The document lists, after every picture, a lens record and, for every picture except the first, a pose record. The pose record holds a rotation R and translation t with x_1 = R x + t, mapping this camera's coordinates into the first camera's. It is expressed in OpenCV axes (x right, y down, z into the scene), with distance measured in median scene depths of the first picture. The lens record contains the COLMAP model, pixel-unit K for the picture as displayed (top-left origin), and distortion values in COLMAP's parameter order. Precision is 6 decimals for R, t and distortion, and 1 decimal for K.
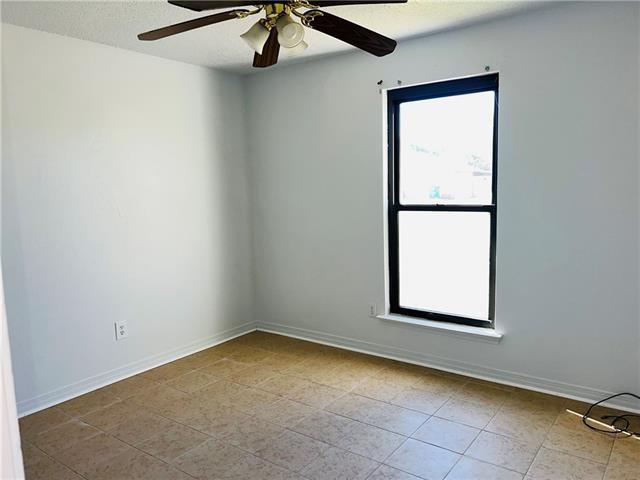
lens RADIAL K [[481.5, 0, 320.0], [0, 481.5, 240.0], [0, 0, 1]] dist [0.002492, 0.000436]
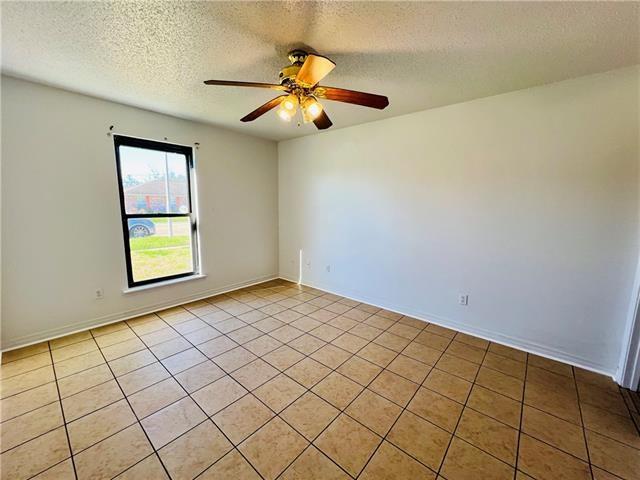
lens RADIAL K [[256.6, 0, 320.0], [0, 256.6, 240.0], [0, 0, 1]] dist [0.000272, 0.000030]
pose [[0.063323, -0.130686, 0.989400, -0.608853], [0.078355, 0.988980, 0.125615, -0.050711], [-0.994912, 0.069570, 0.072865, 0.360369]]
